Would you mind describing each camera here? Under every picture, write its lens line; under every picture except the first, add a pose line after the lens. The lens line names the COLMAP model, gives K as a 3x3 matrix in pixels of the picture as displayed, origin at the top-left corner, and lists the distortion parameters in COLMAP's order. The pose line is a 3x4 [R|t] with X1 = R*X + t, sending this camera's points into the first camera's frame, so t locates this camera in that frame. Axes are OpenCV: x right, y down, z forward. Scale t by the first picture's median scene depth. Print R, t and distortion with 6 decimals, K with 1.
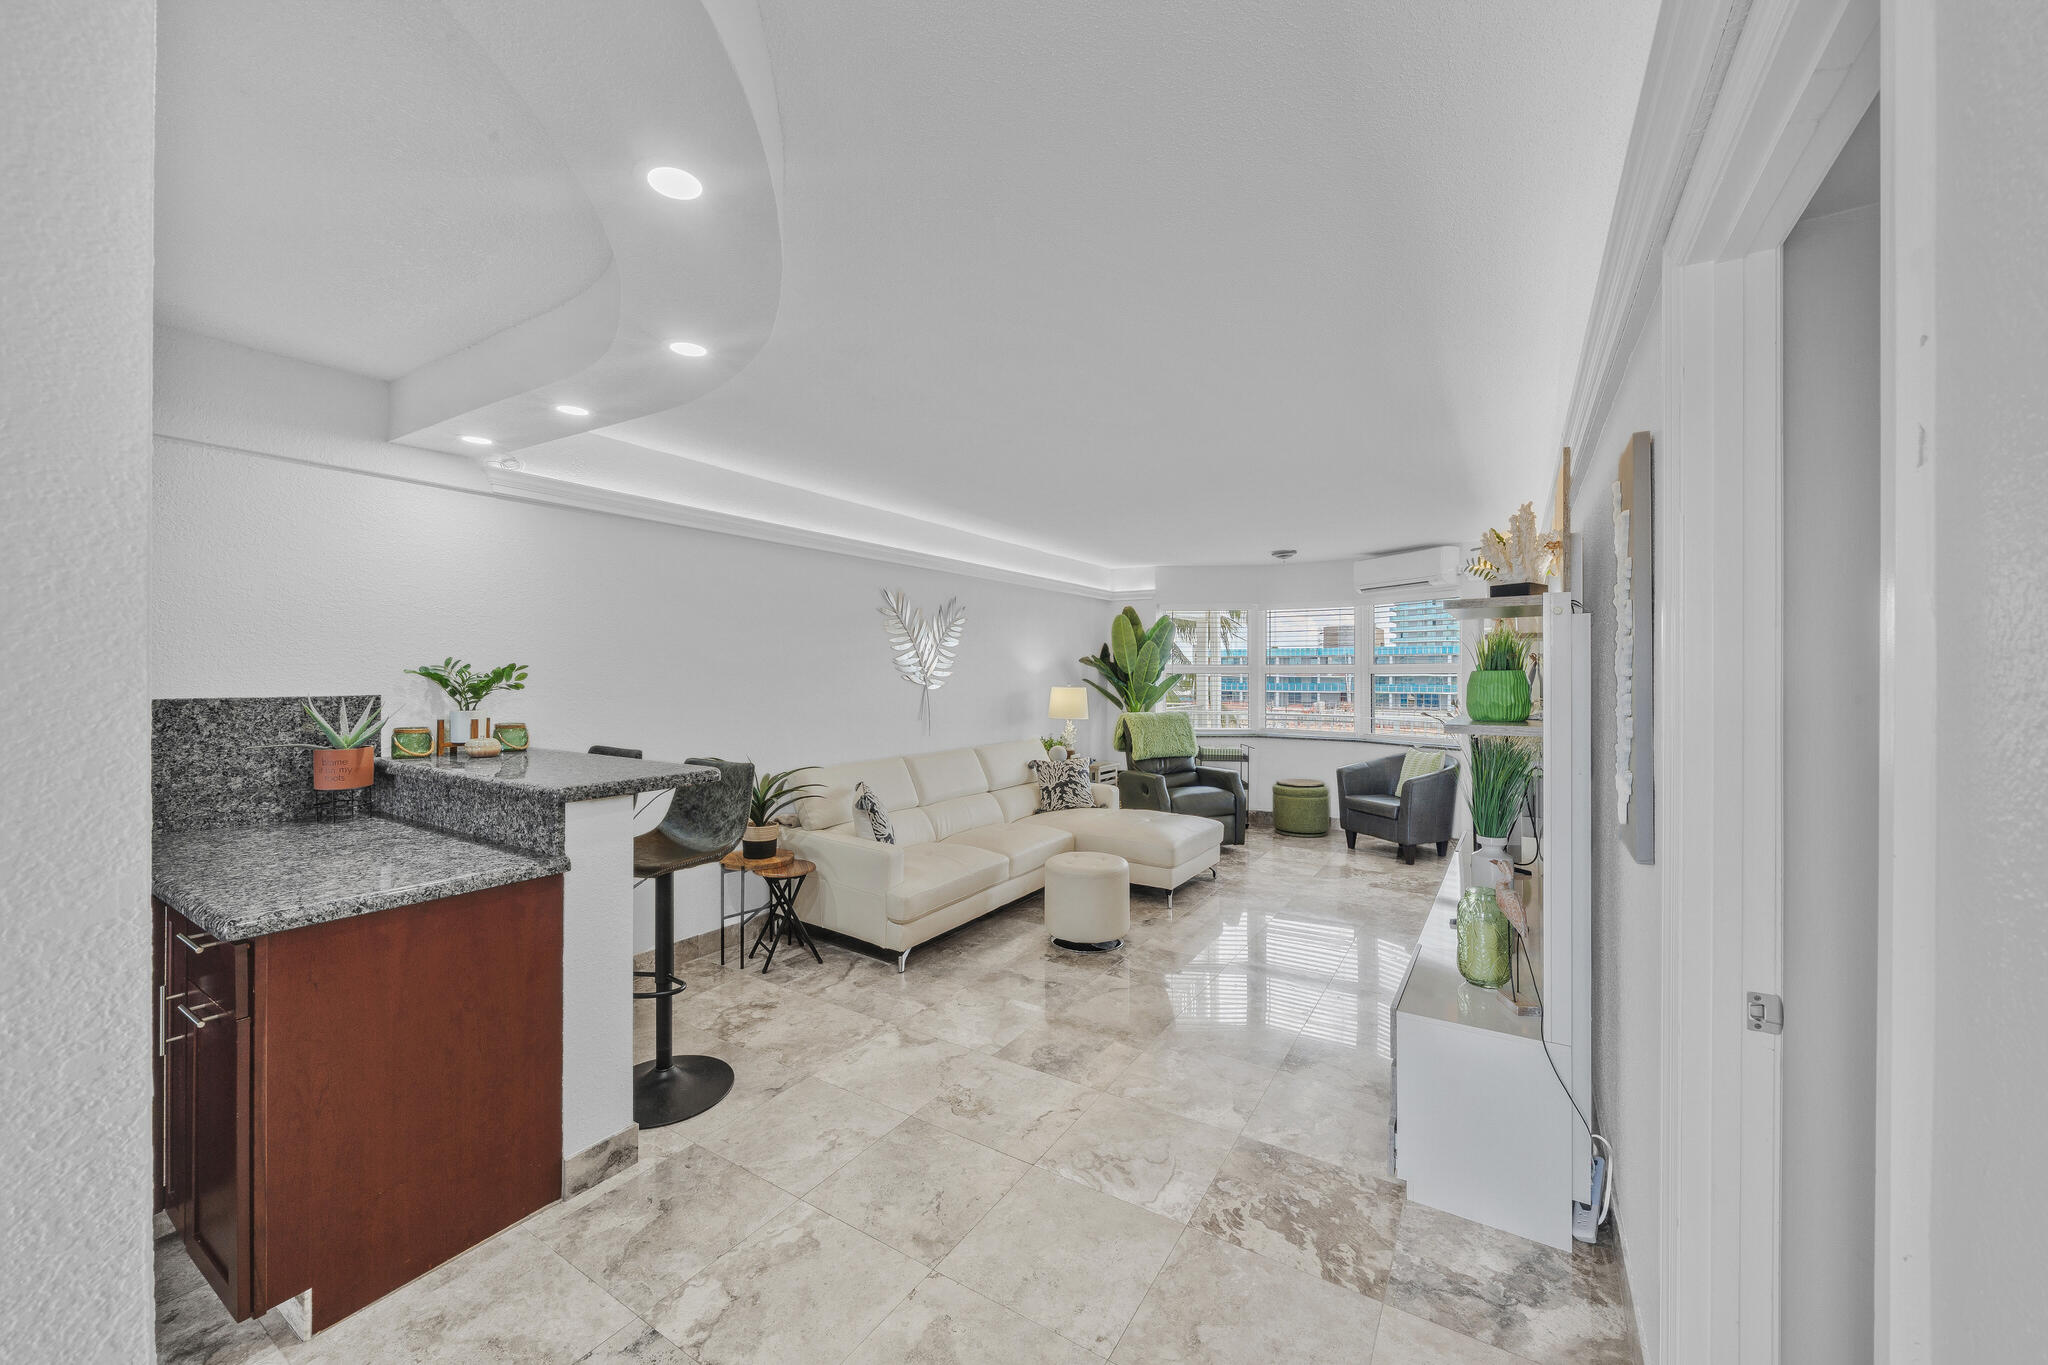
lens RADIAL K [[790.5, 0, 1021.0], [0, 790.5, 669.1], [0, 0, 1]] dist [-0.003031, 0.000040]
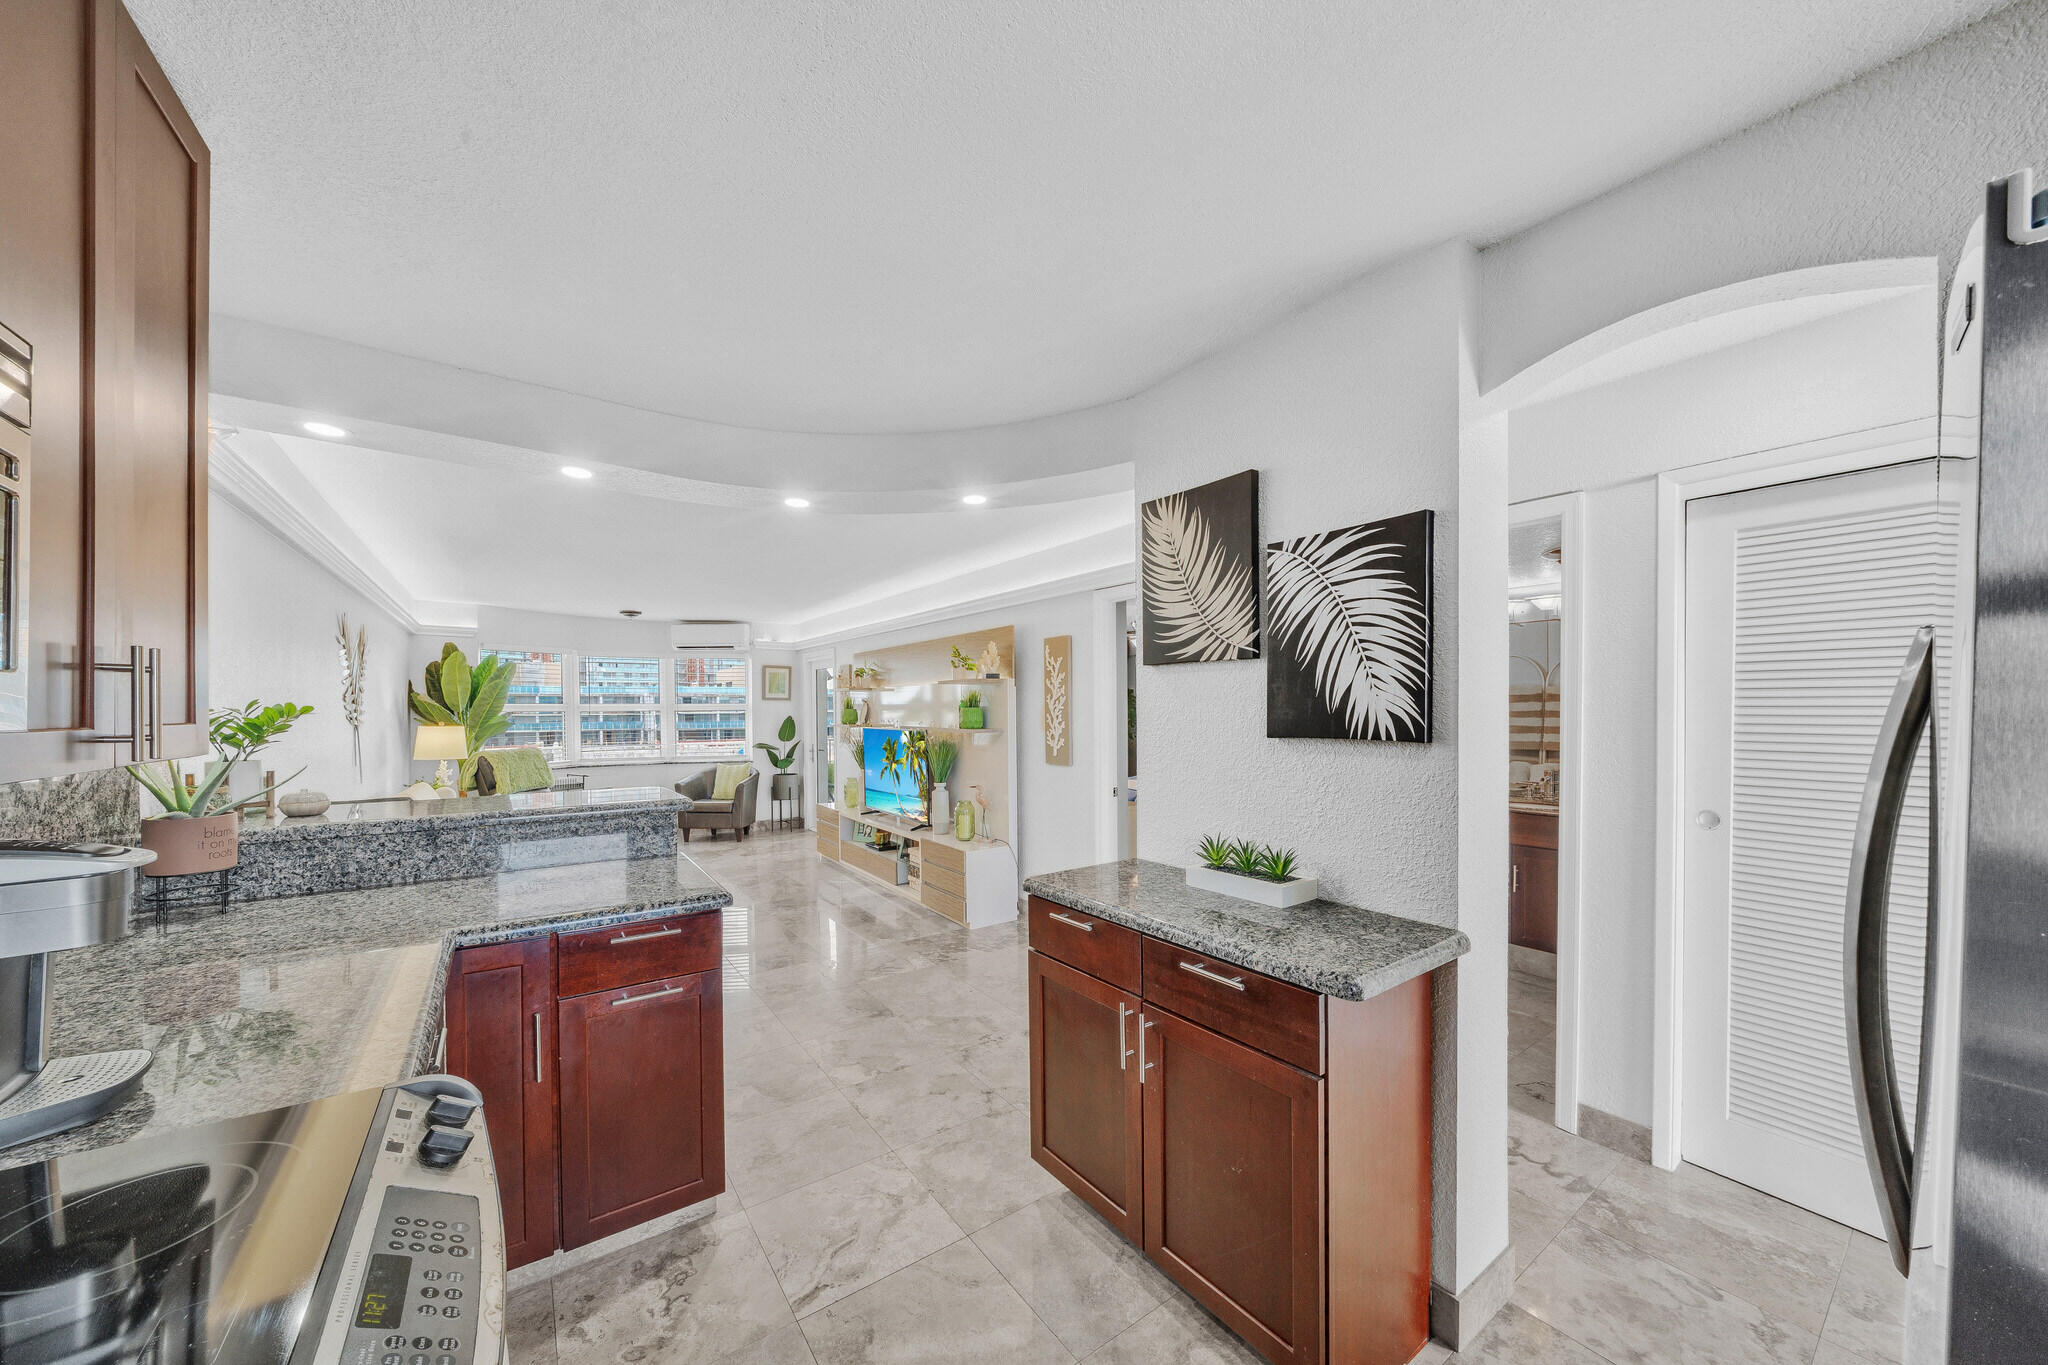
lens RADIAL K [[703.8, 0, 1024.8], [0, 703.8, 730.7], [0, 0, 1]] dist [-0.008859, 0.000295]
pose [[0.380262, -0.031990, 0.924325, -1.041284], [0.001883, 0.999426, 0.033815, 0.002173], [-0.924877, -0.011118, 0.380104, 0.043020]]
